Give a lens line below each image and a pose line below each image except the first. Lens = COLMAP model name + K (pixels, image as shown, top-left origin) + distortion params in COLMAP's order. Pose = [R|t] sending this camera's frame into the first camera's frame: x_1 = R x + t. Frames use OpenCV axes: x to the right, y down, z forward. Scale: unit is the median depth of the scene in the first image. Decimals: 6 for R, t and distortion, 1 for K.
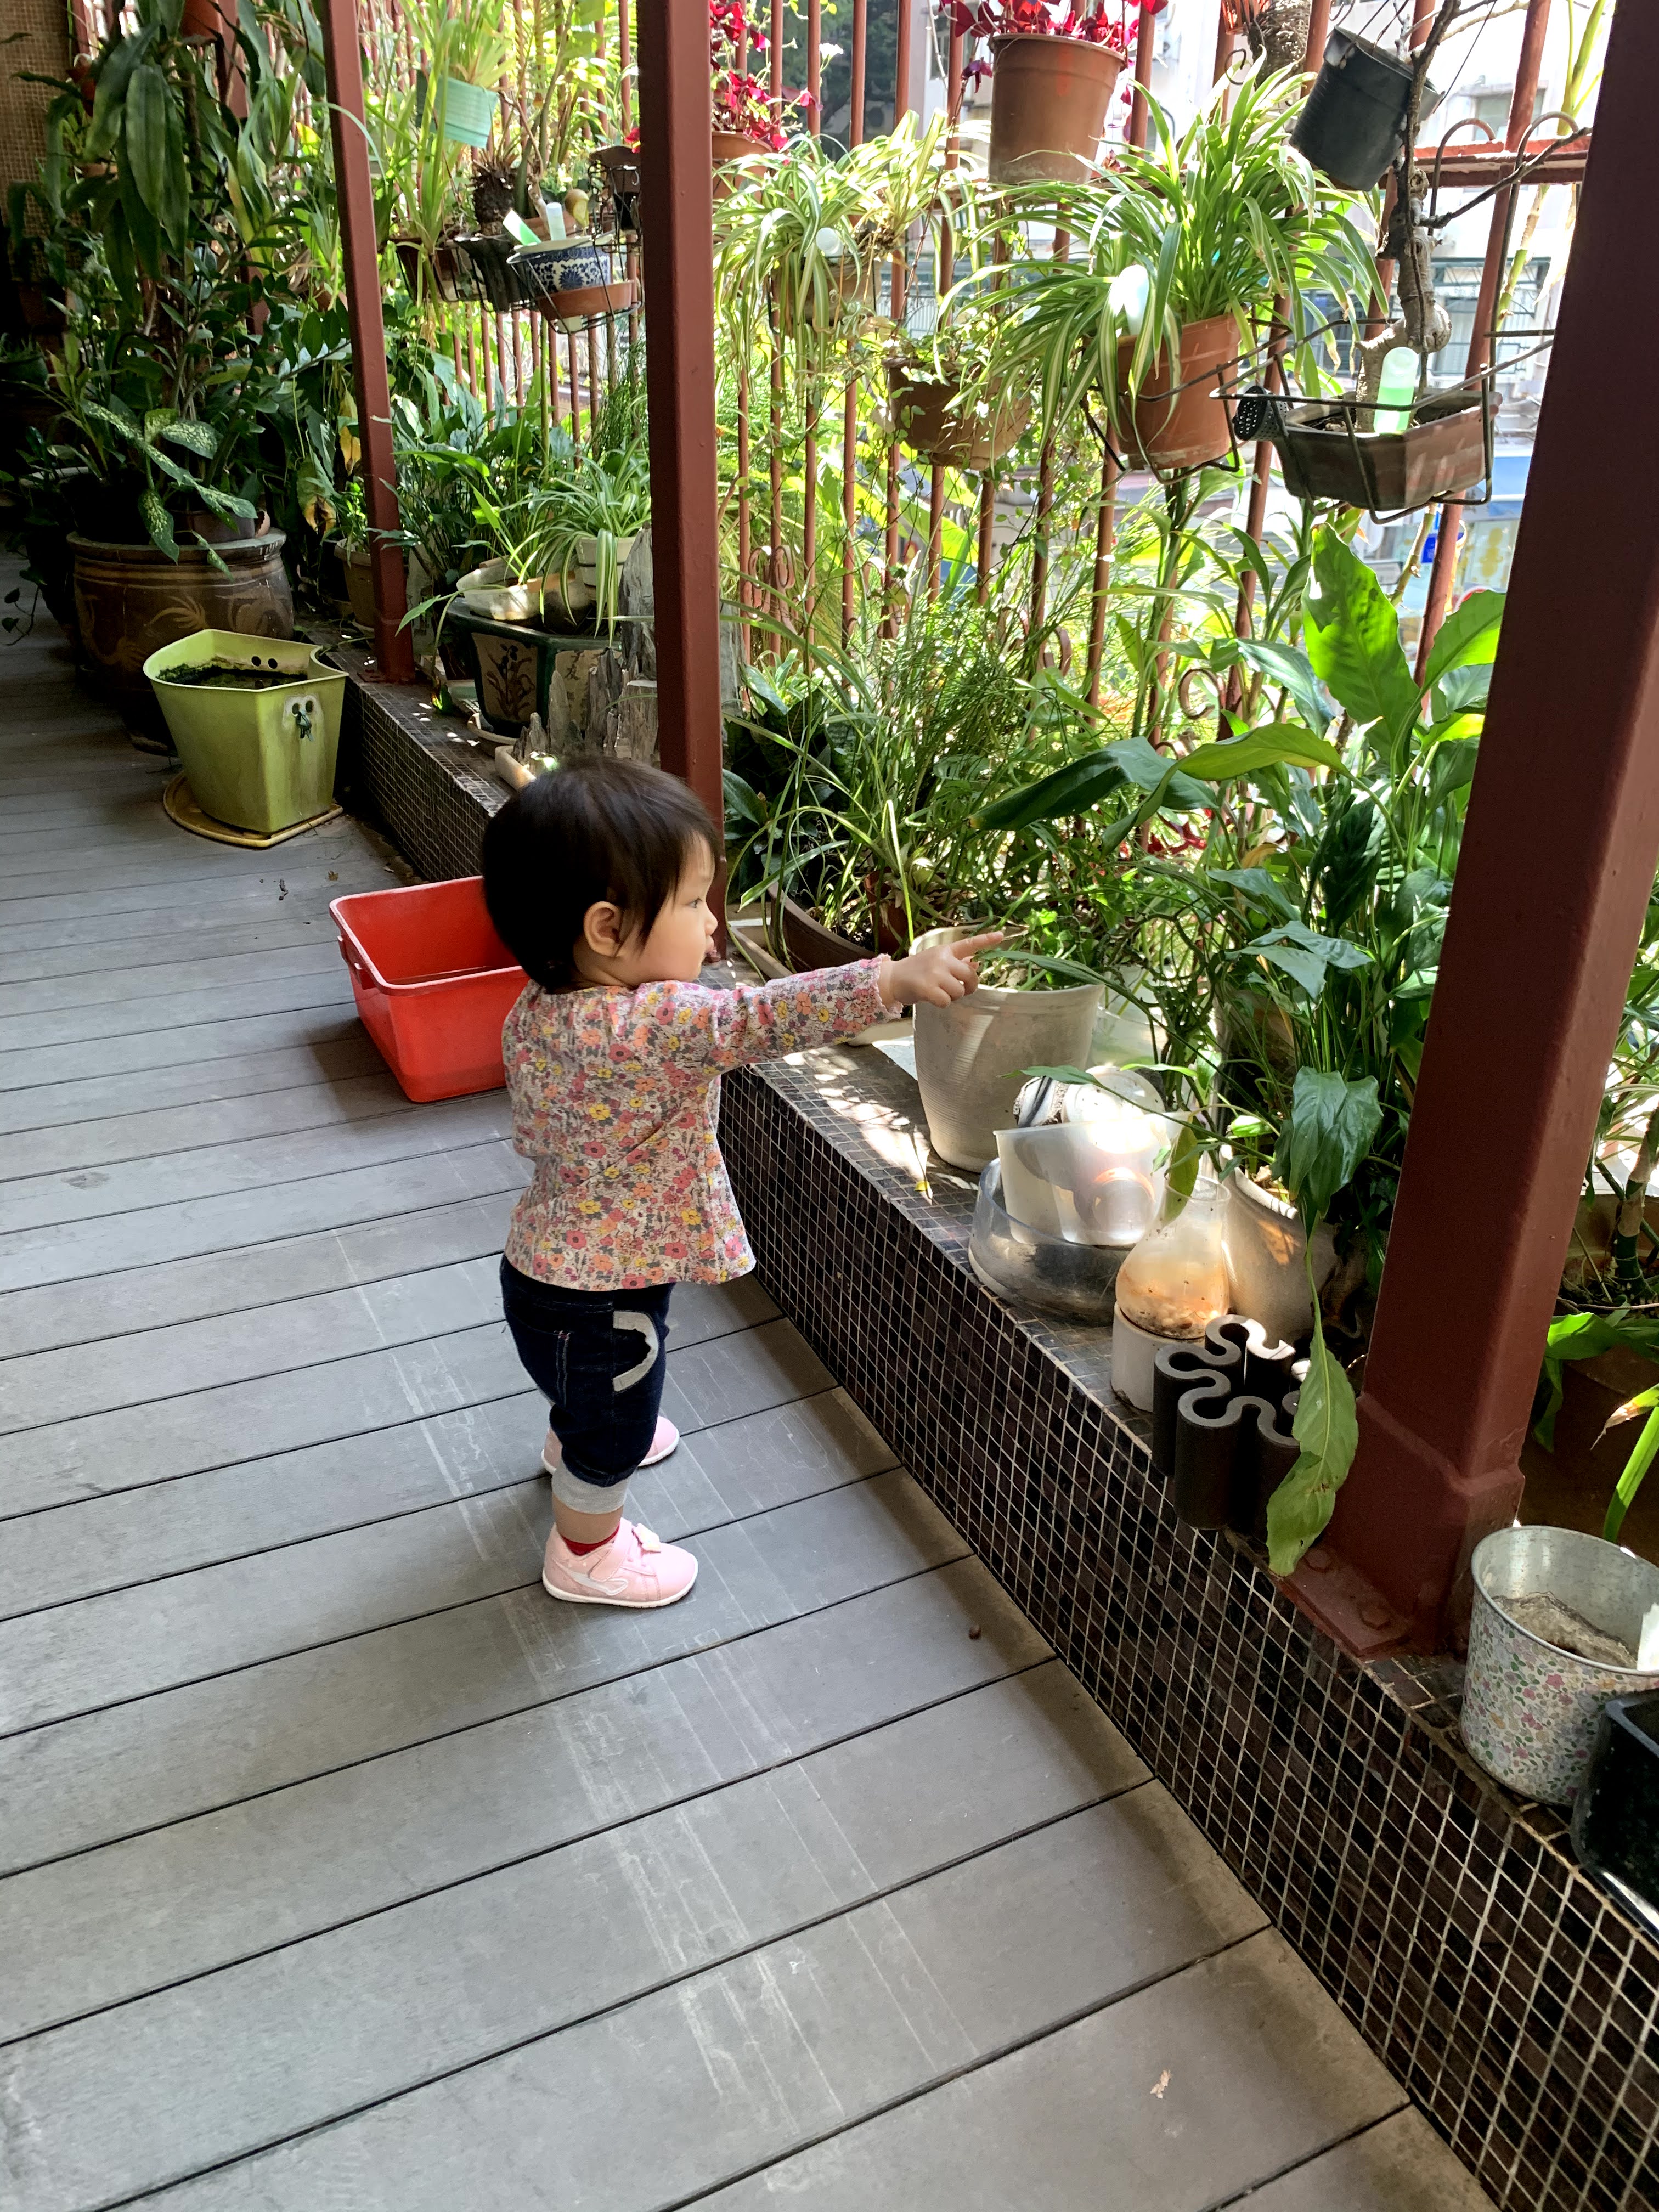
lens RADIAL K [[1738.6, 0, 842.0], [0, 1738.6, 1101.2], [0, 0, 1]] dist [-0.005959, 0.010237]
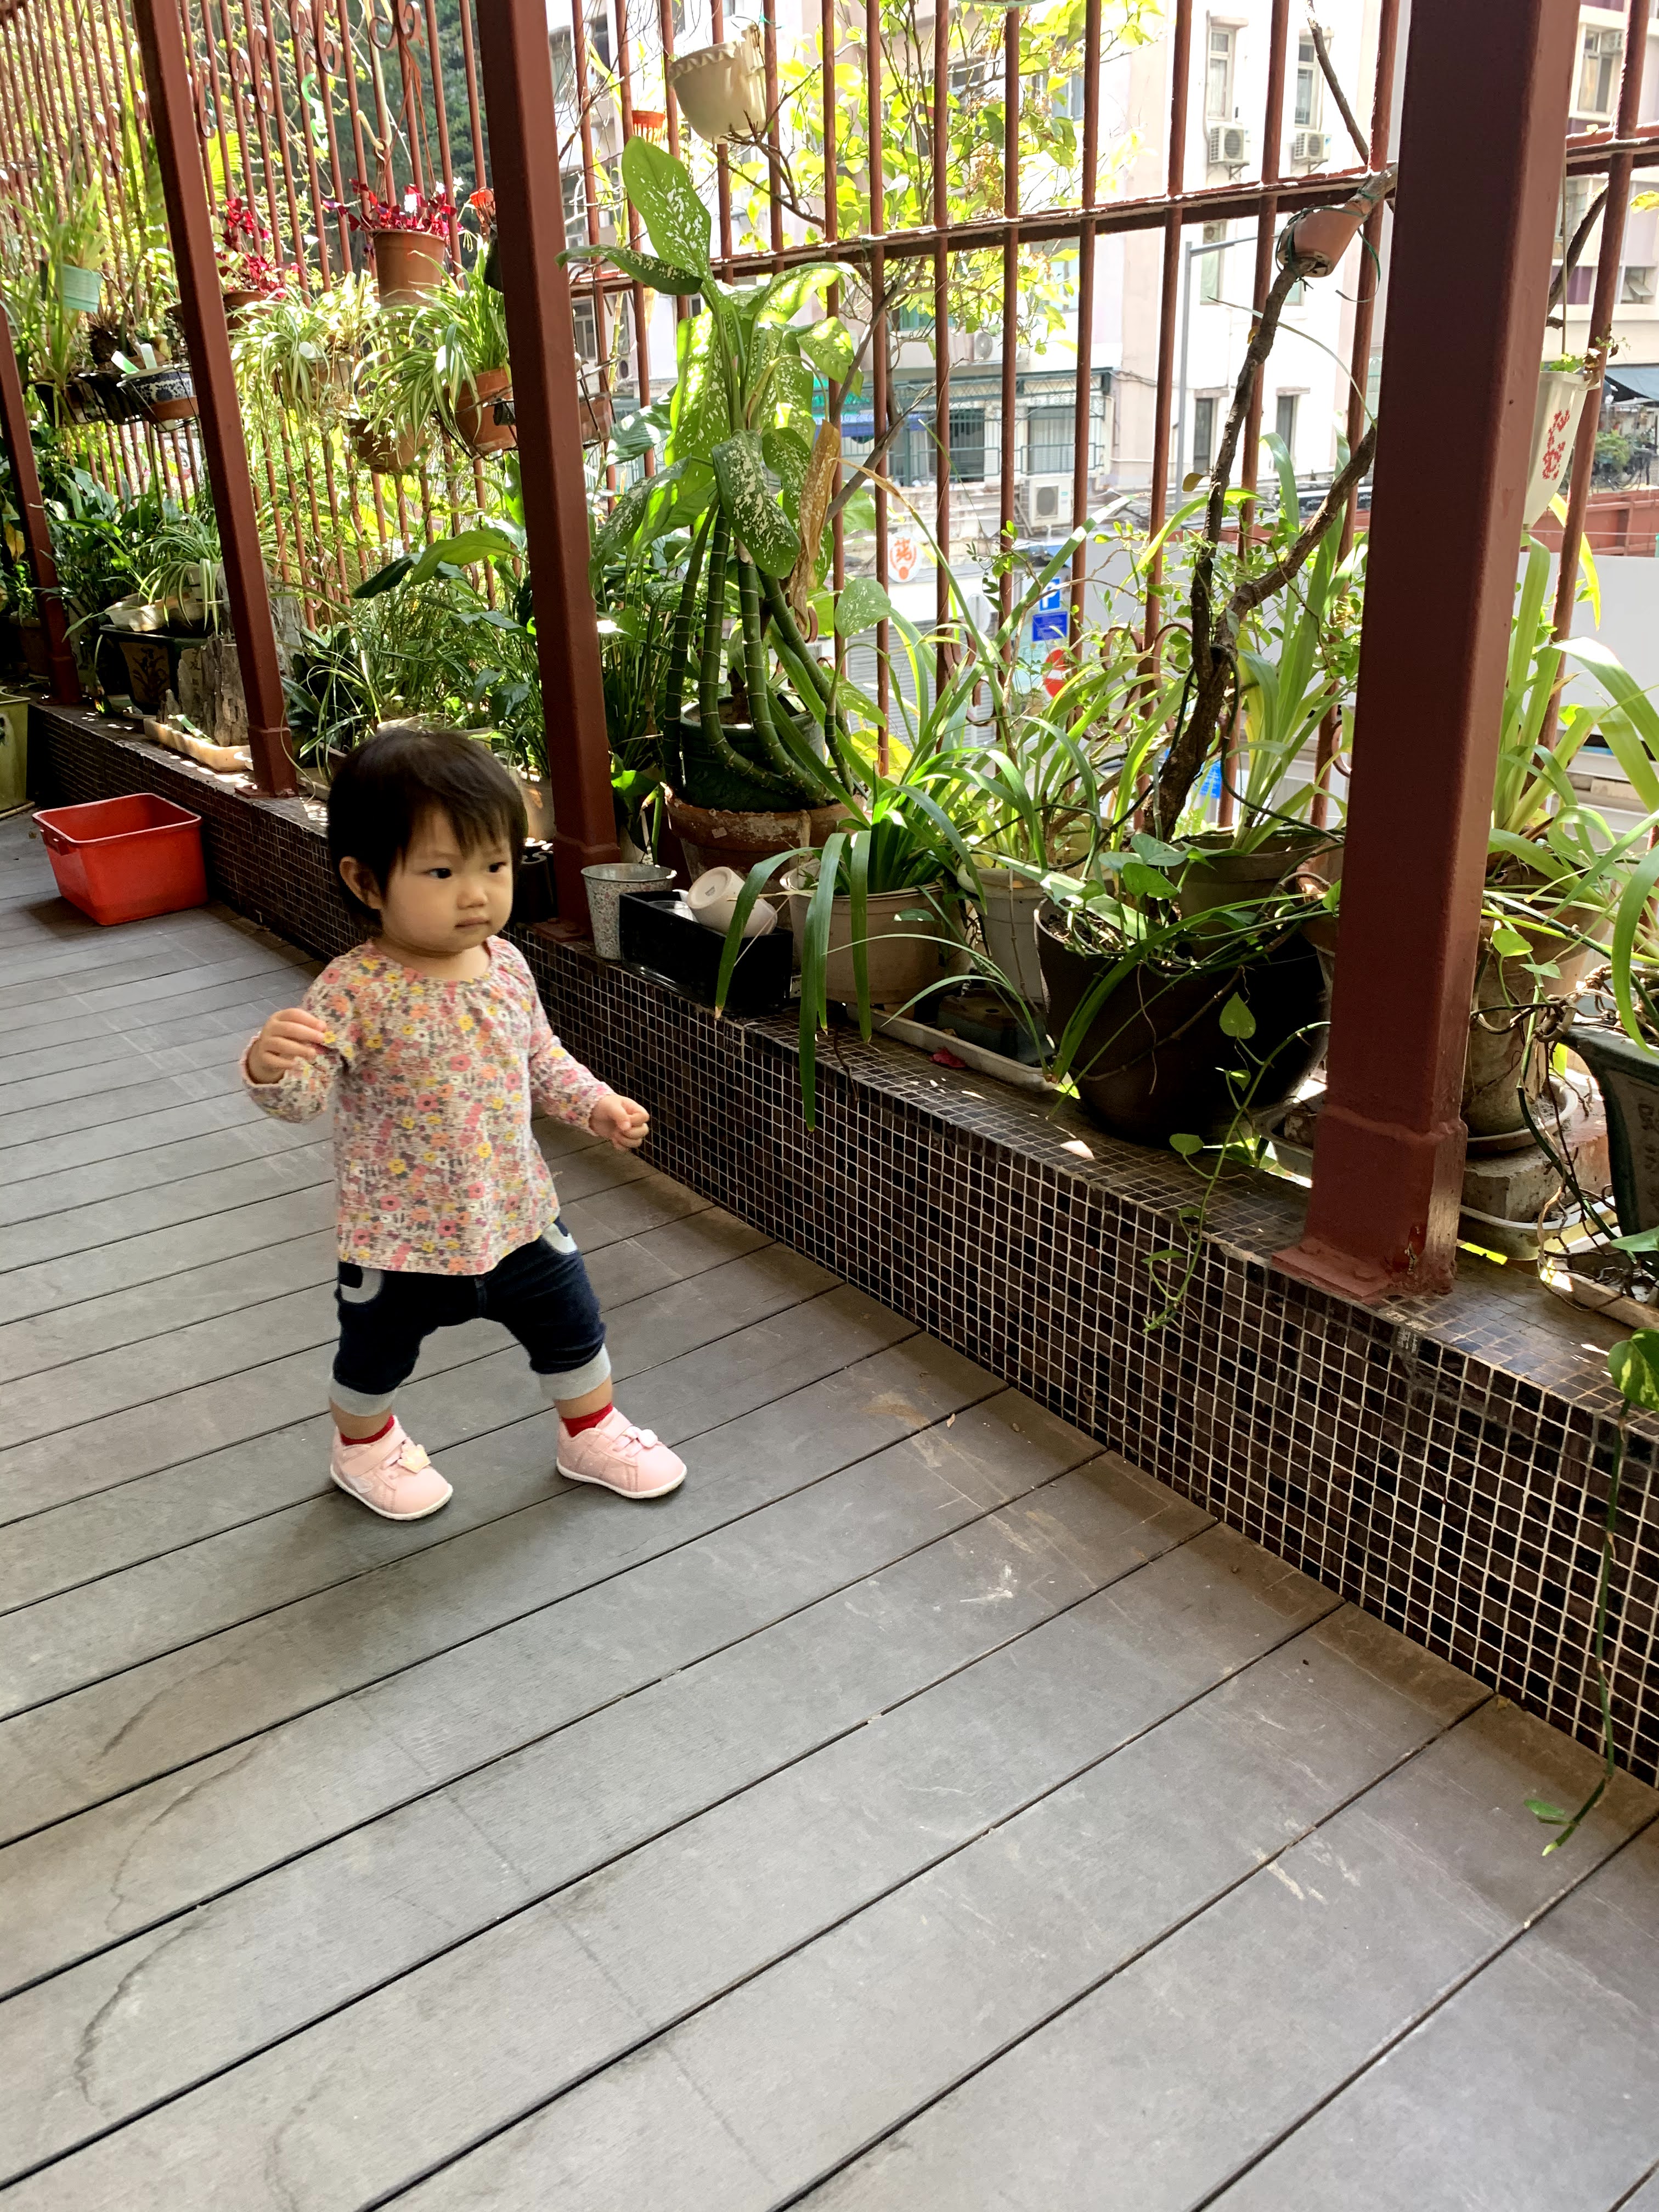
lens RADIAL K [[1738.6, 0, 816.1], [0, 1738.6, 1110.1], [0, 0, 1]] dist [-0.005959, 0.010237]
pose [[0.984055, -0.114770, 0.135879, 0.105642], [0.123341, 0.990760, -0.056408, 0.247476], [-0.128149, 0.072268, 0.989118, -0.426785]]
